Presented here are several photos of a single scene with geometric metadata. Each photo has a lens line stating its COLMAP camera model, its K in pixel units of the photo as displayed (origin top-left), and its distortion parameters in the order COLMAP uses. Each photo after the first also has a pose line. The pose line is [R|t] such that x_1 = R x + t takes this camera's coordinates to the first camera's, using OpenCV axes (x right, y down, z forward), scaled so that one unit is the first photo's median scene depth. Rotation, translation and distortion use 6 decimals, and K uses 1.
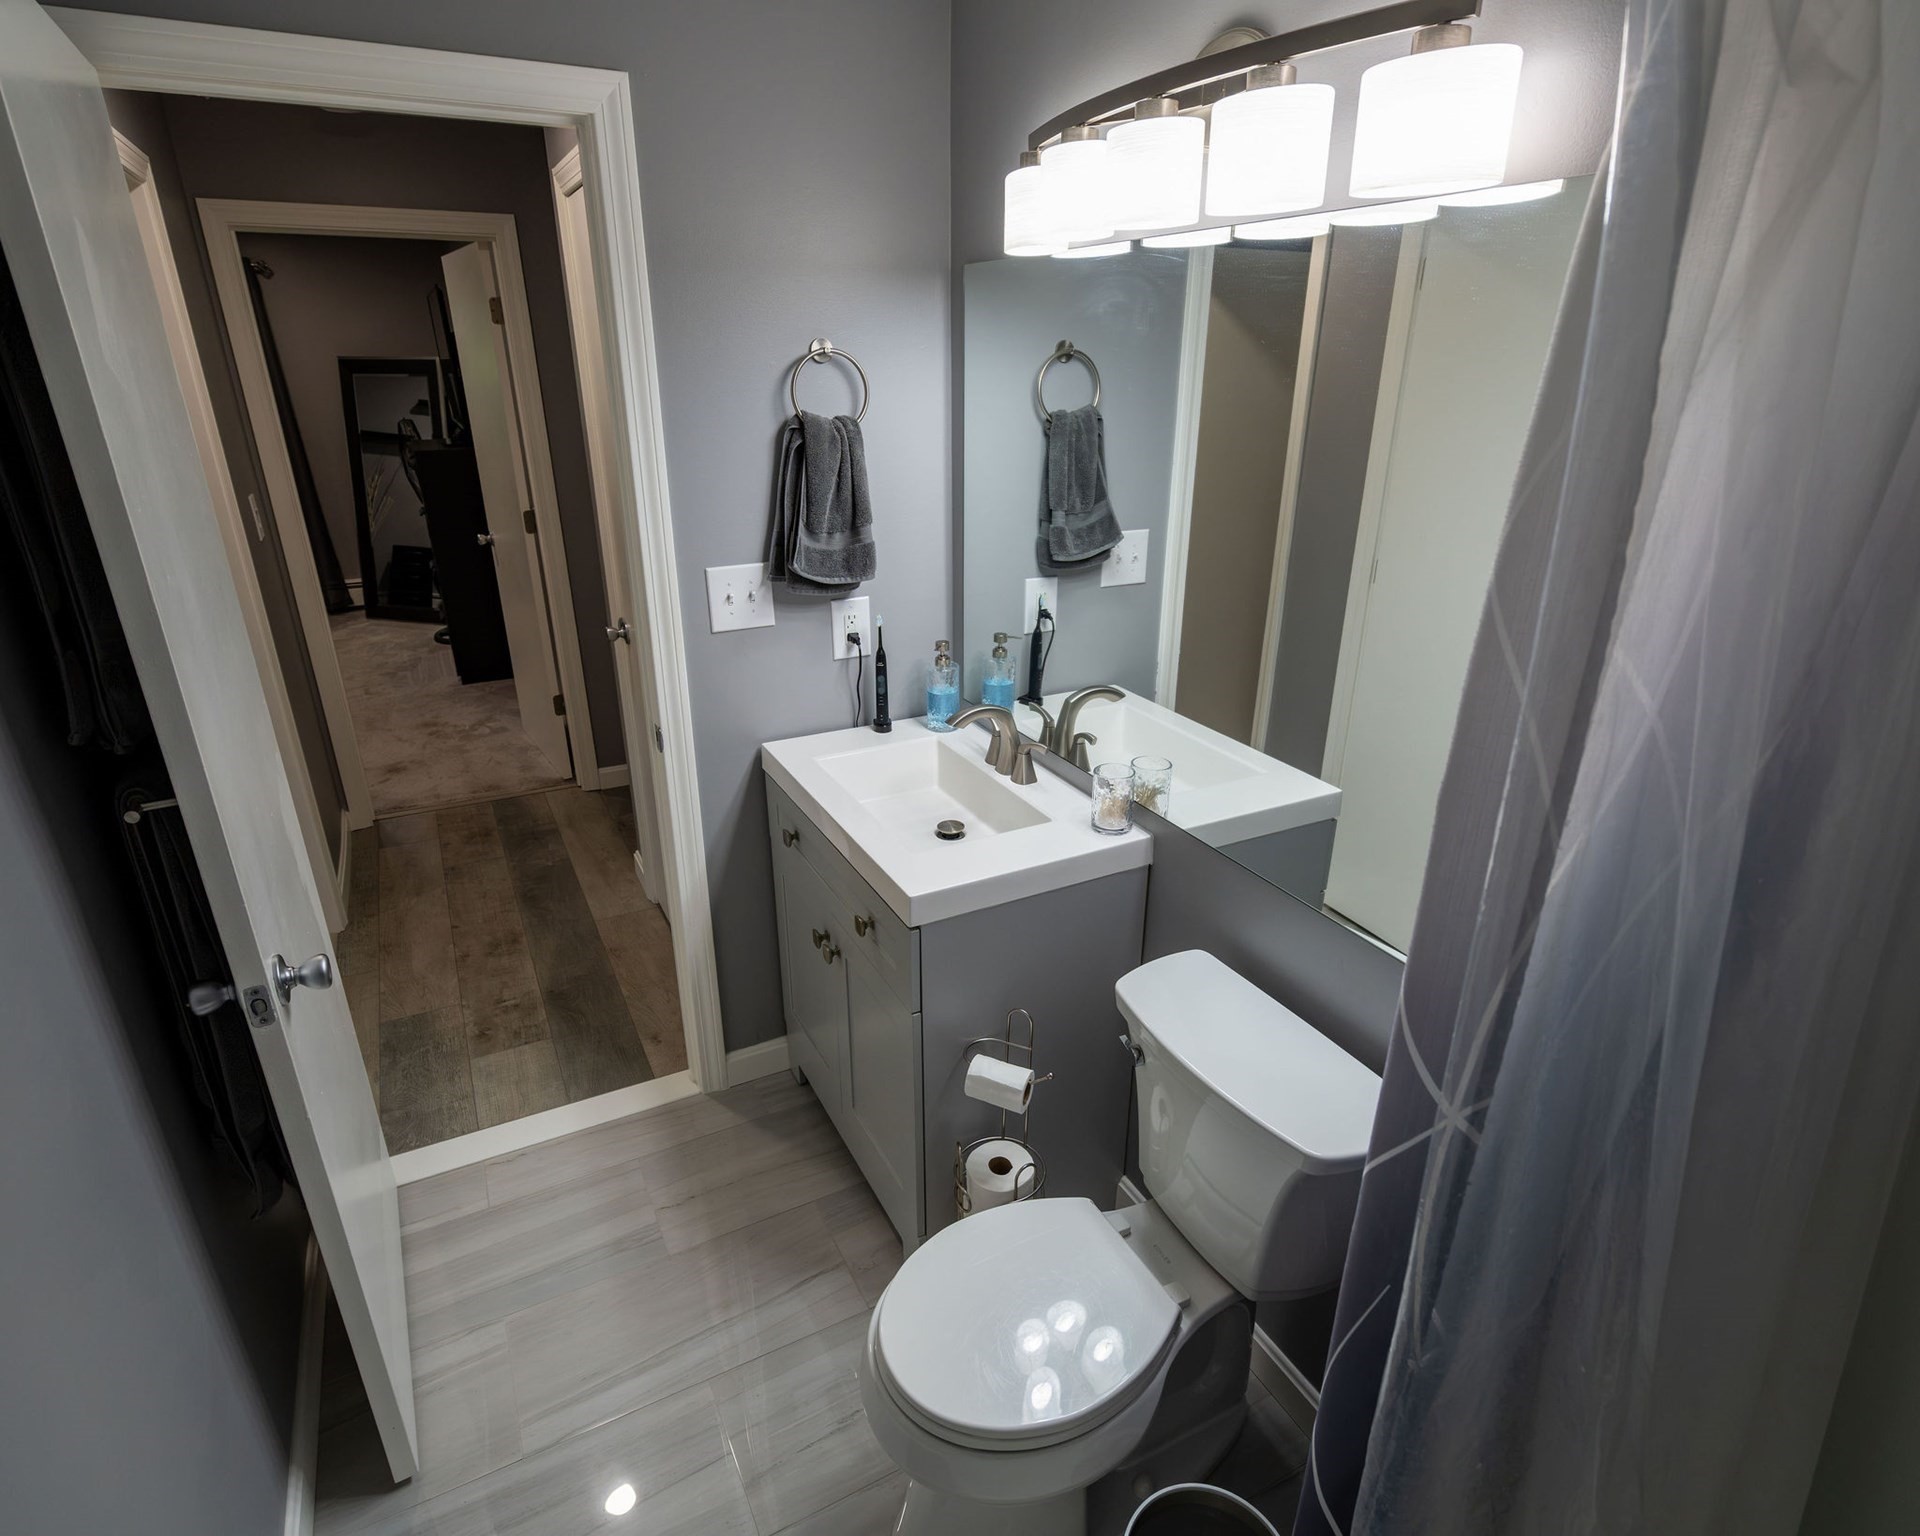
lens RADIAL K [[1041.9, 0, 960.0], [0, 1041.9, 768.0], [0, 0, 1]] dist [-0.001336, 0.000349]
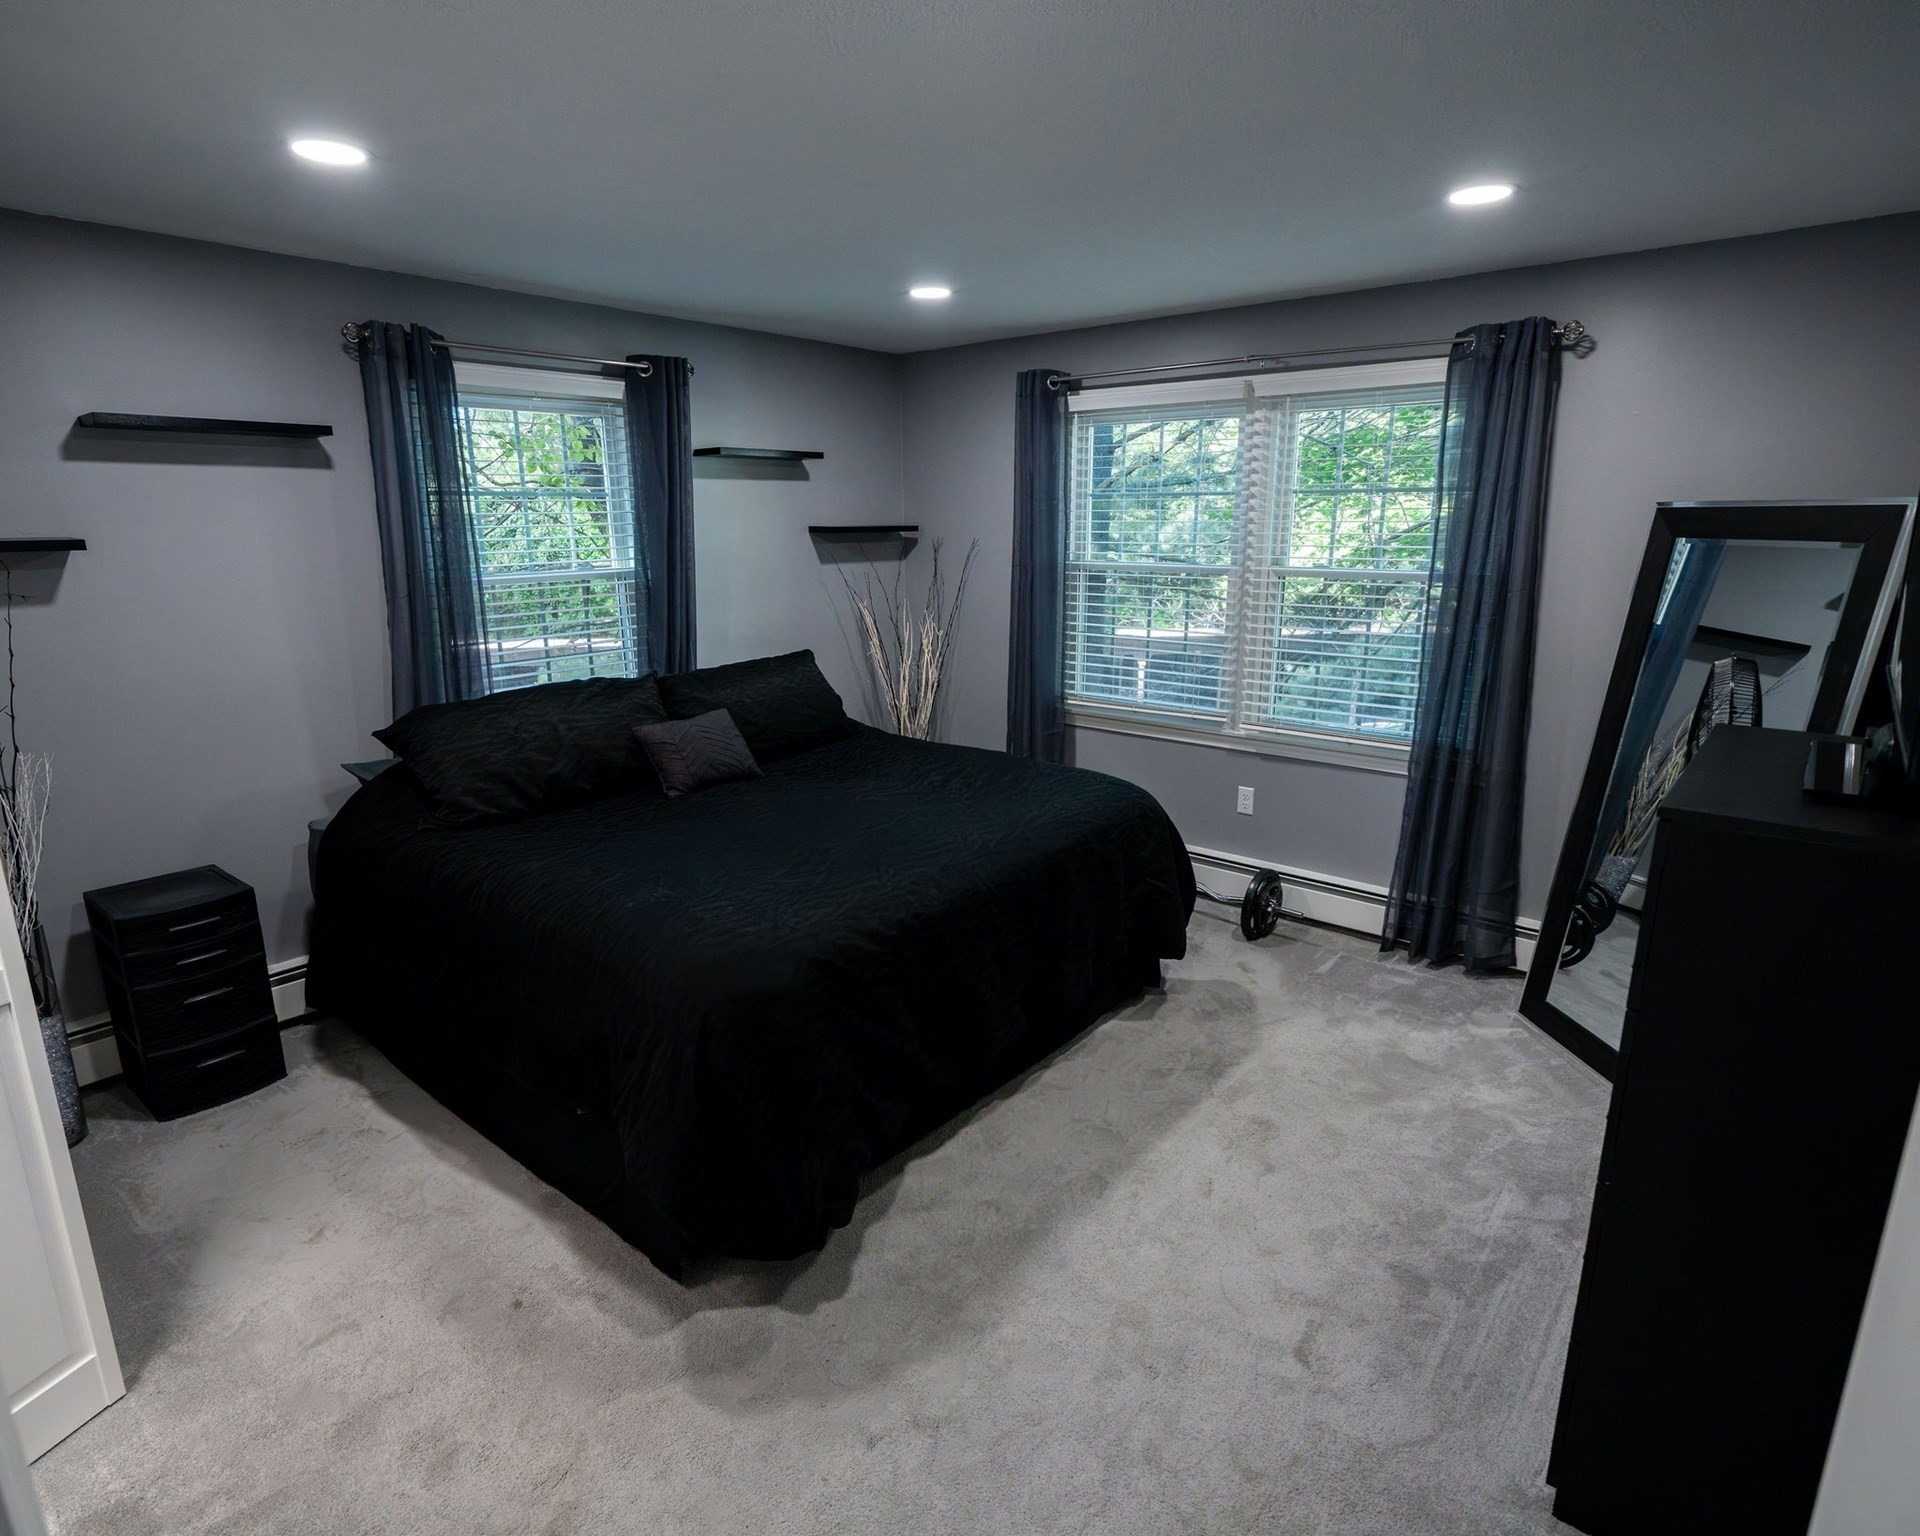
lens RADIAL K [[1041.9, 0, 960.0], [0, 1041.9, 768.0], [0, 0, 1]] dist [-0.001336, 0.000349]
pose [[0.372346, 0.213622, -0.903174, -0.453873], [-0.345292, 0.935178, 0.078840, -0.358751], [0.861471, 0.282503, 0.421972, 0.958849]]
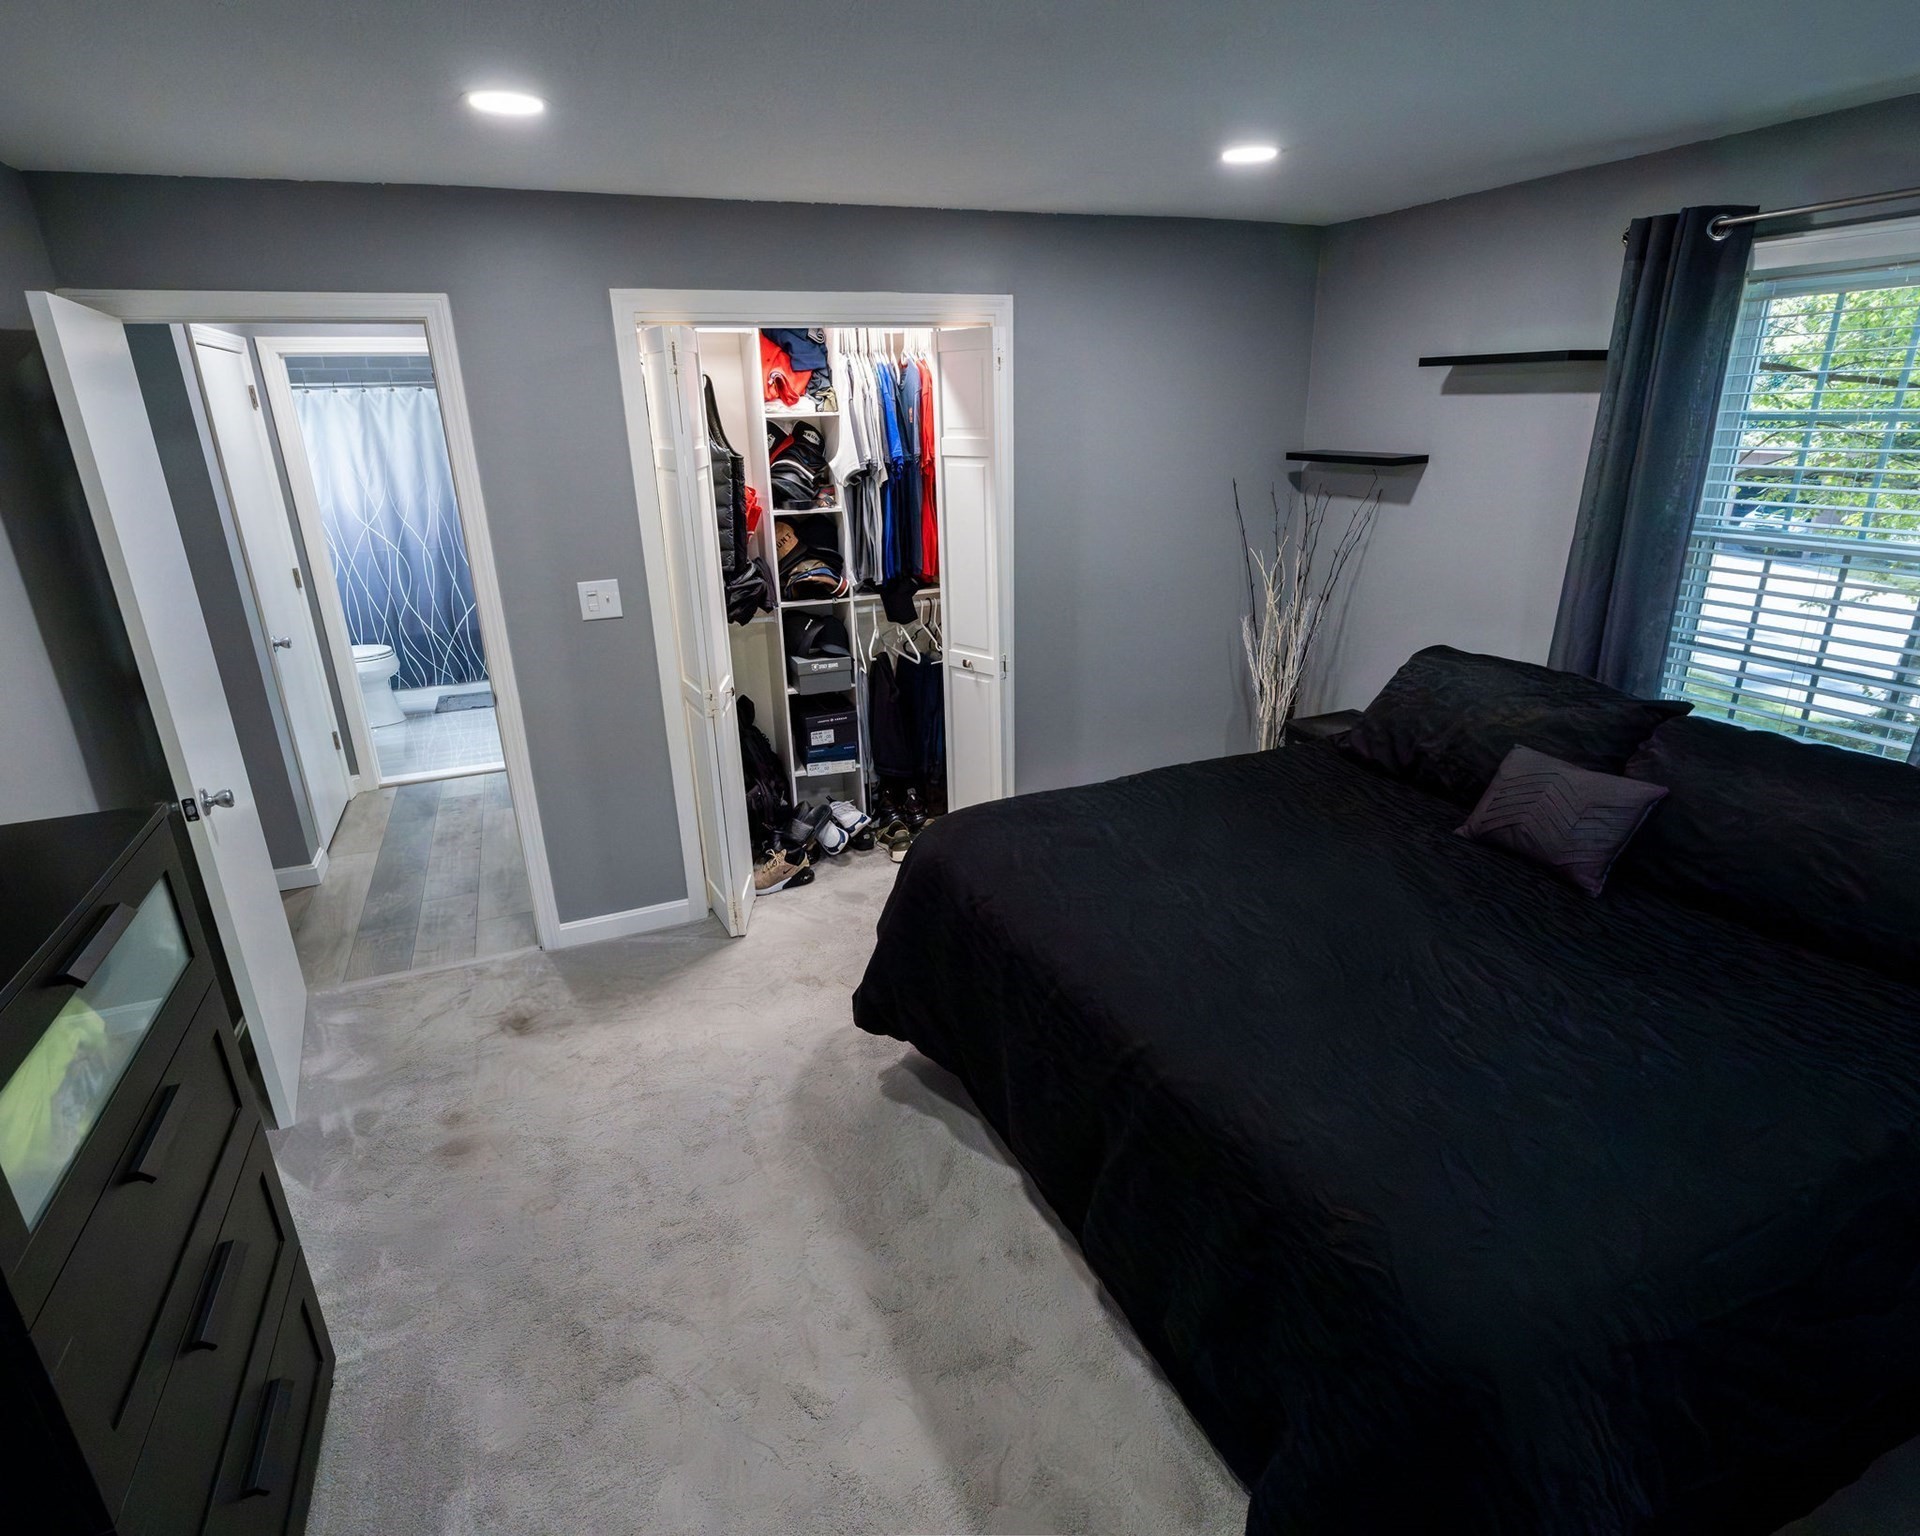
lens RADIAL K [[1041.9, 0, 960.0], [0, 1041.9, 768.0], [0, 0, 1]] dist [-0.001336, 0.000349]
pose [[-0.995853, -0.012058, 0.090177, -1.059573], [0.051724, 0.740371, 0.670205, -0.690528], [-0.074846, 0.672090, -0.736677, 1.621486]]
